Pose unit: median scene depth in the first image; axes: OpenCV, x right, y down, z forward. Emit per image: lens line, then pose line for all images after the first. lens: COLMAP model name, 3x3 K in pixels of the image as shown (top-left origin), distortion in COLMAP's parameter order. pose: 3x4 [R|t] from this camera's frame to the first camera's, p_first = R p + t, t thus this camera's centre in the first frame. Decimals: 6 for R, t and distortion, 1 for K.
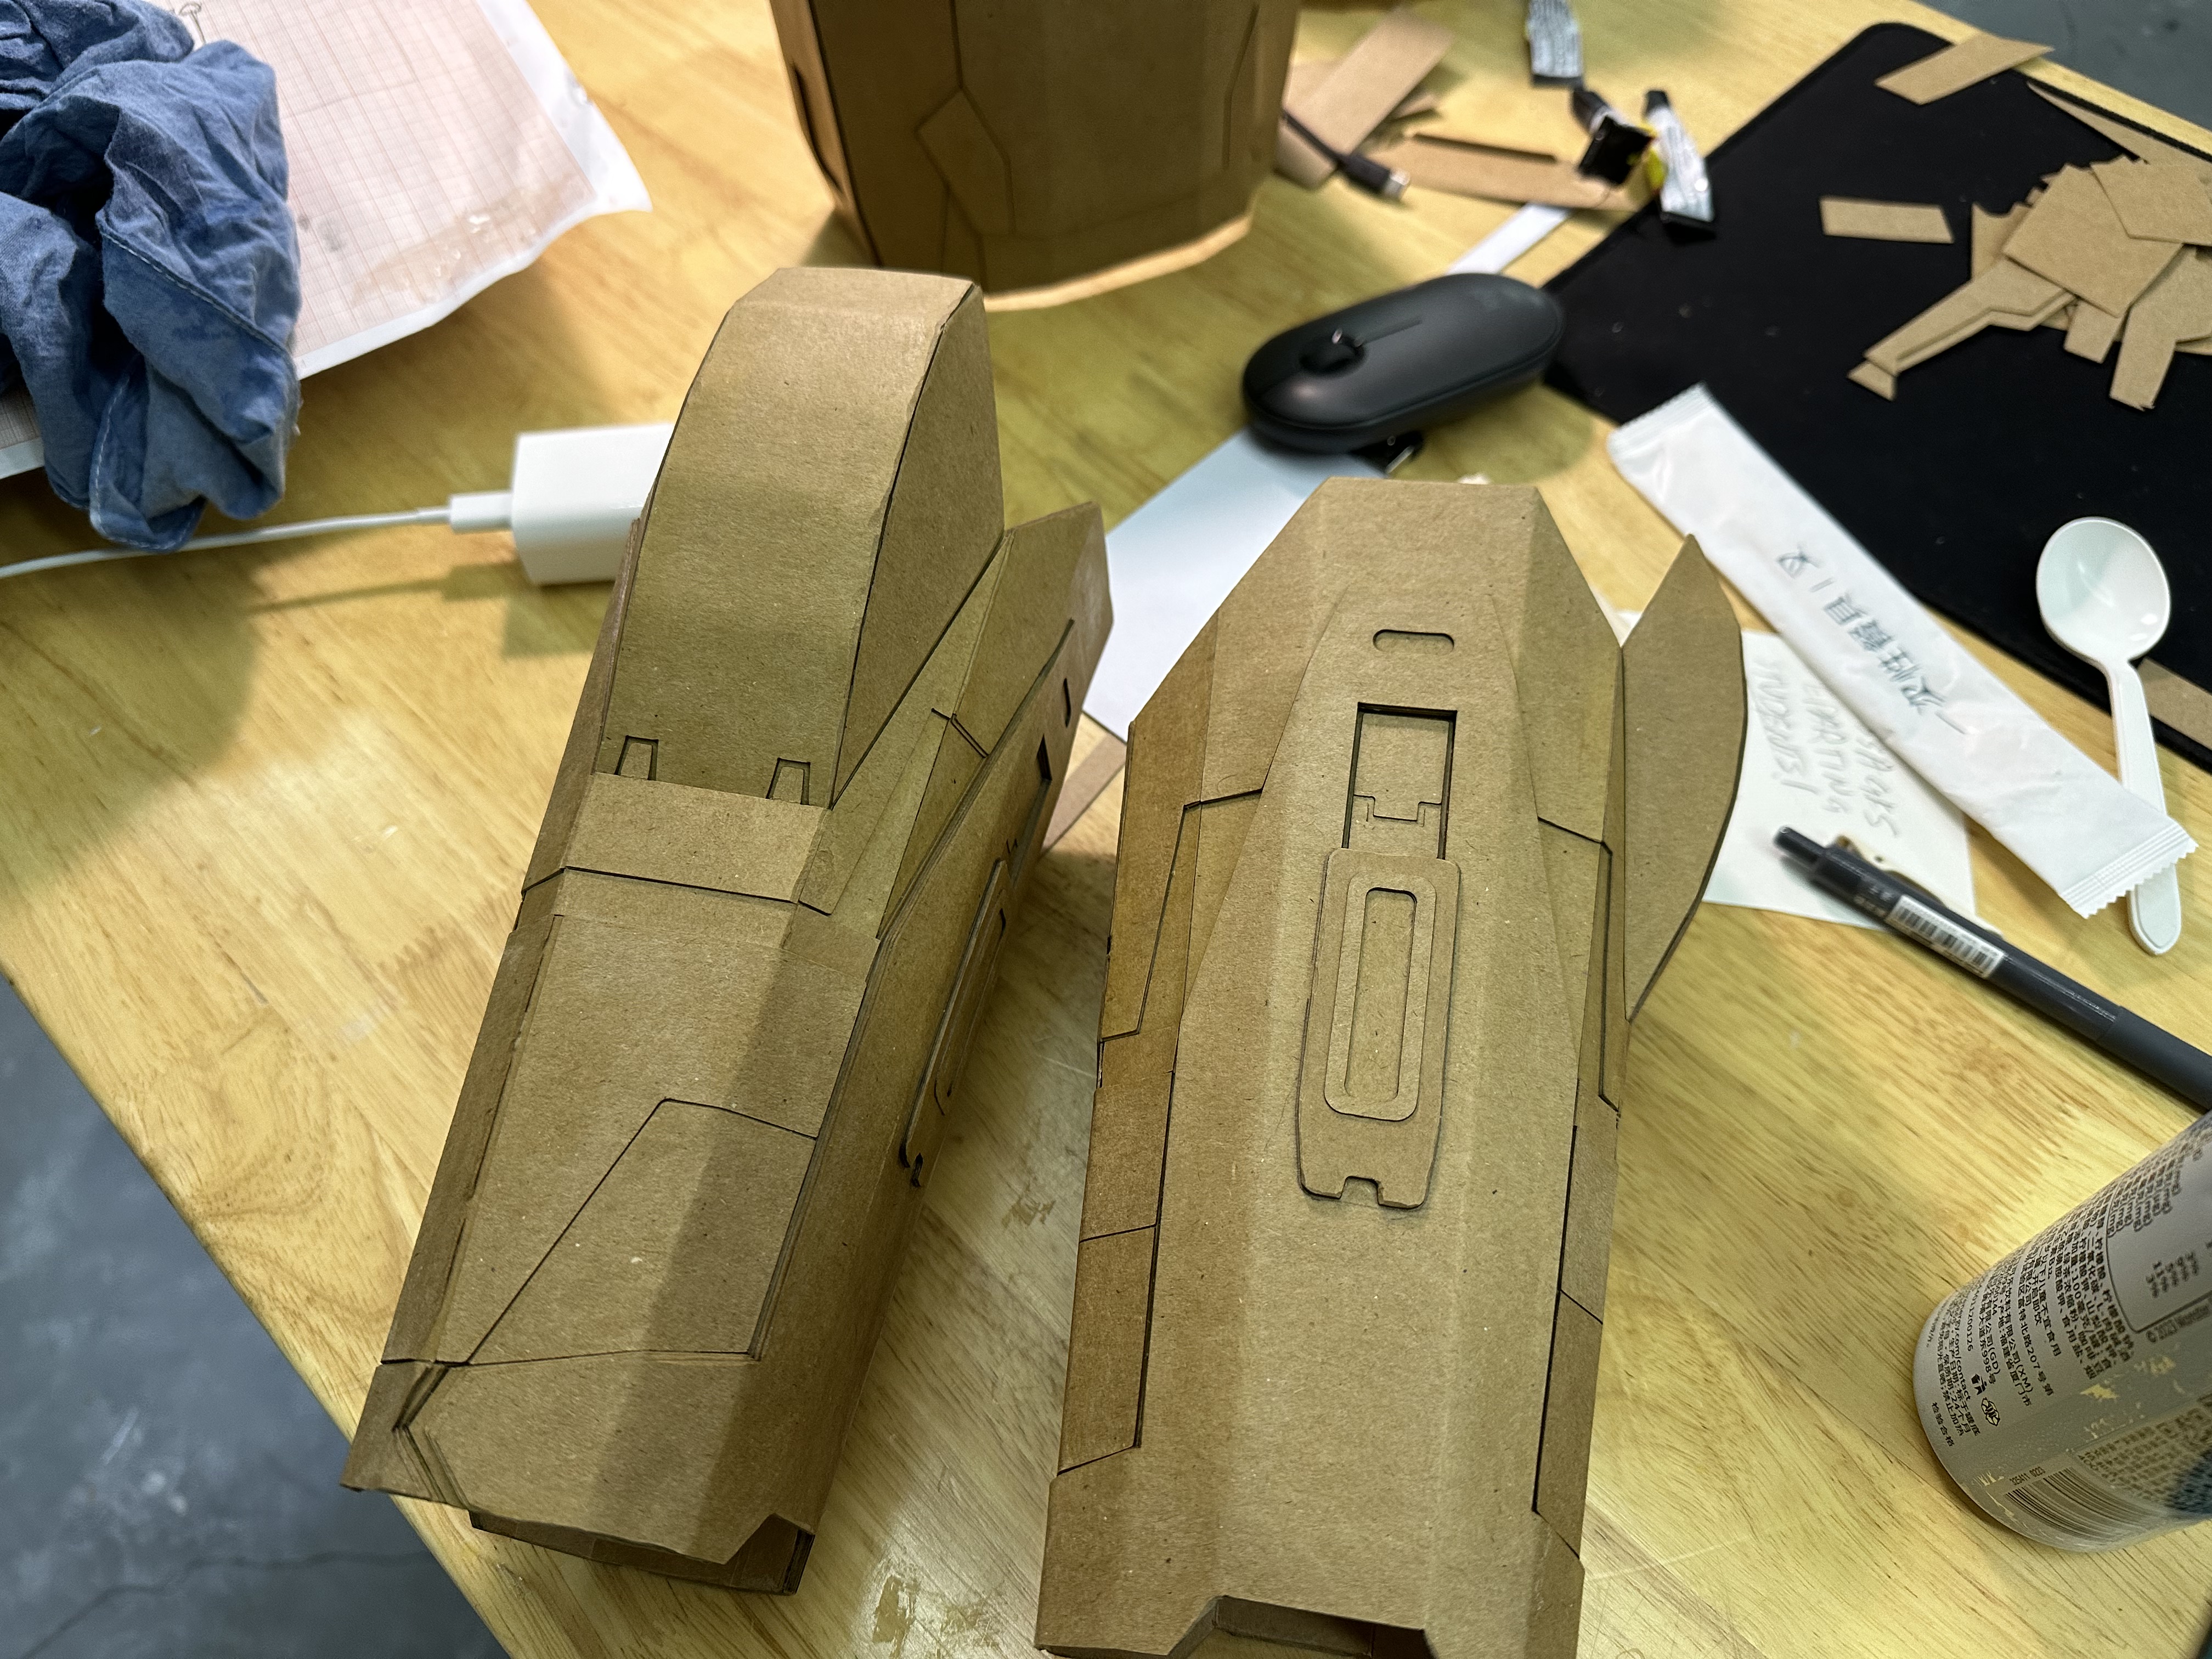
lens RADIAL K [[1599.9, 0, 1106.0], [0, 1599.9, 829.5], [0, 0, 1]] dist [-0.047033, 0.026886]
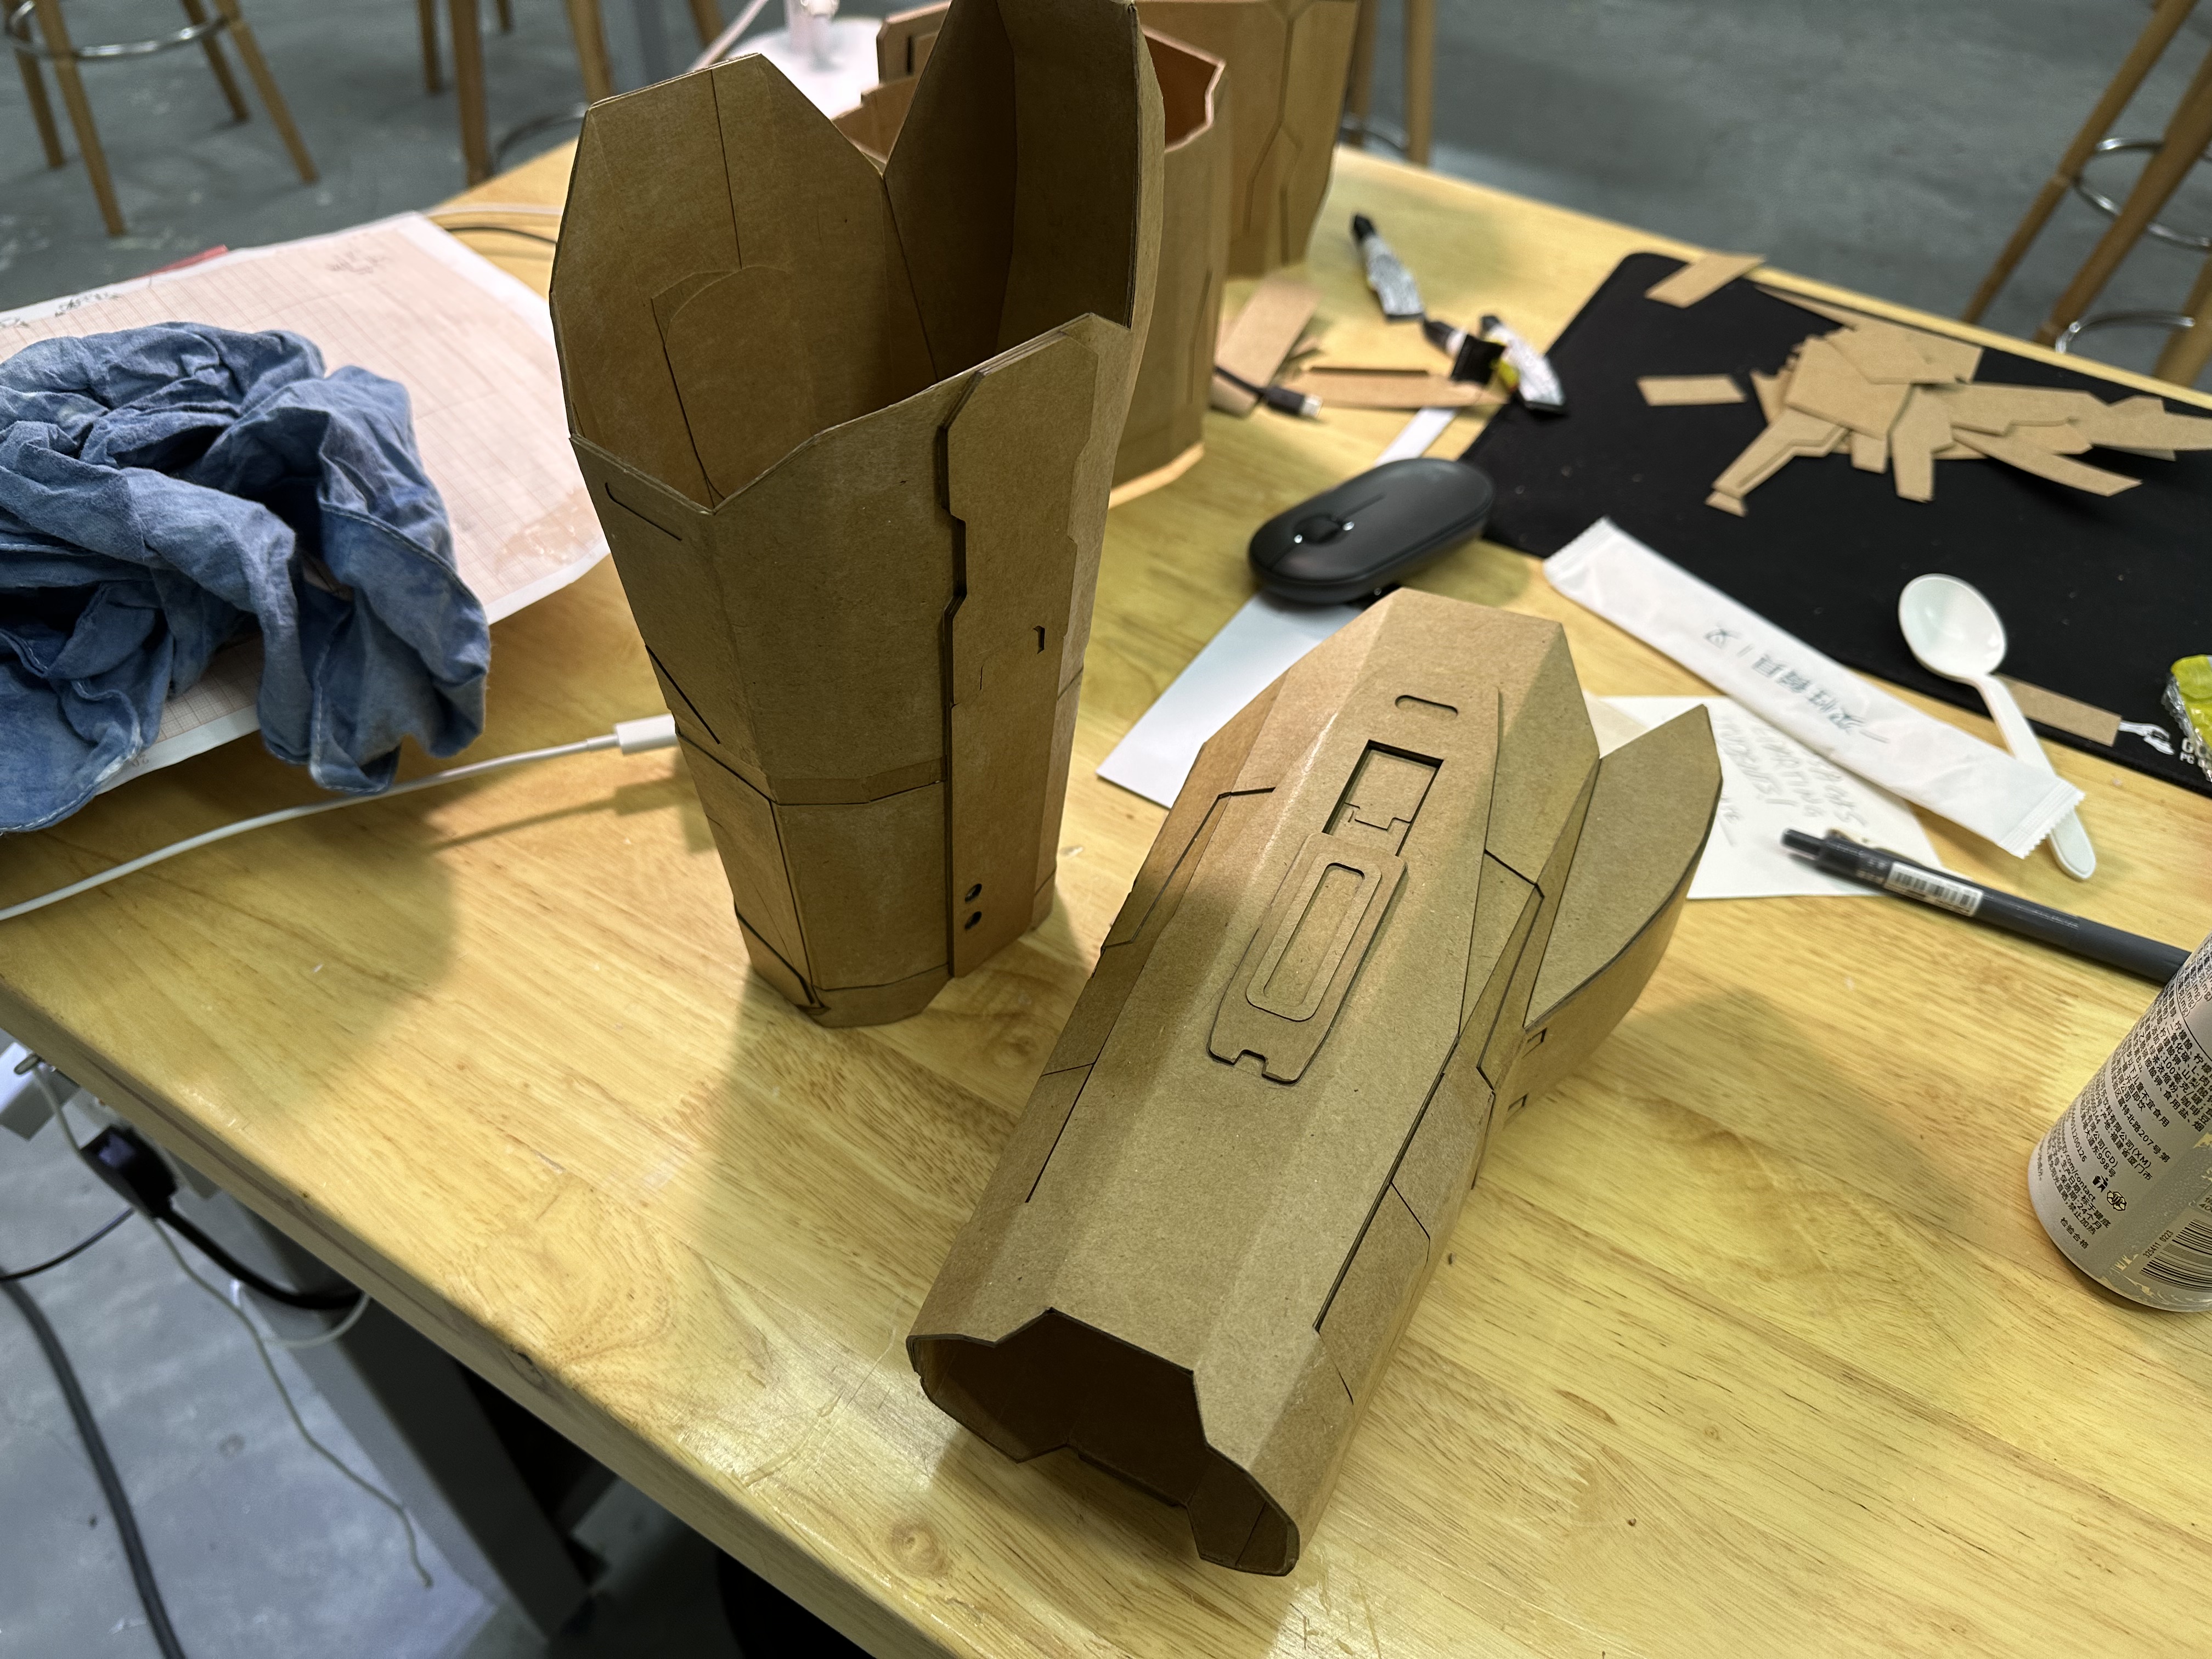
lens RADIAL K [[1566.8, 0, 1106.0], [0, 1566.8, 829.5], [0, 0, 1]] dist [-0.019724, -0.006898]
pose [[0.977391, -0.139456, 0.158930, -0.292792], [0.165220, 0.972780, -0.162486, 0.112076], [-0.131944, 0.185071, 0.973827, -0.120292]]
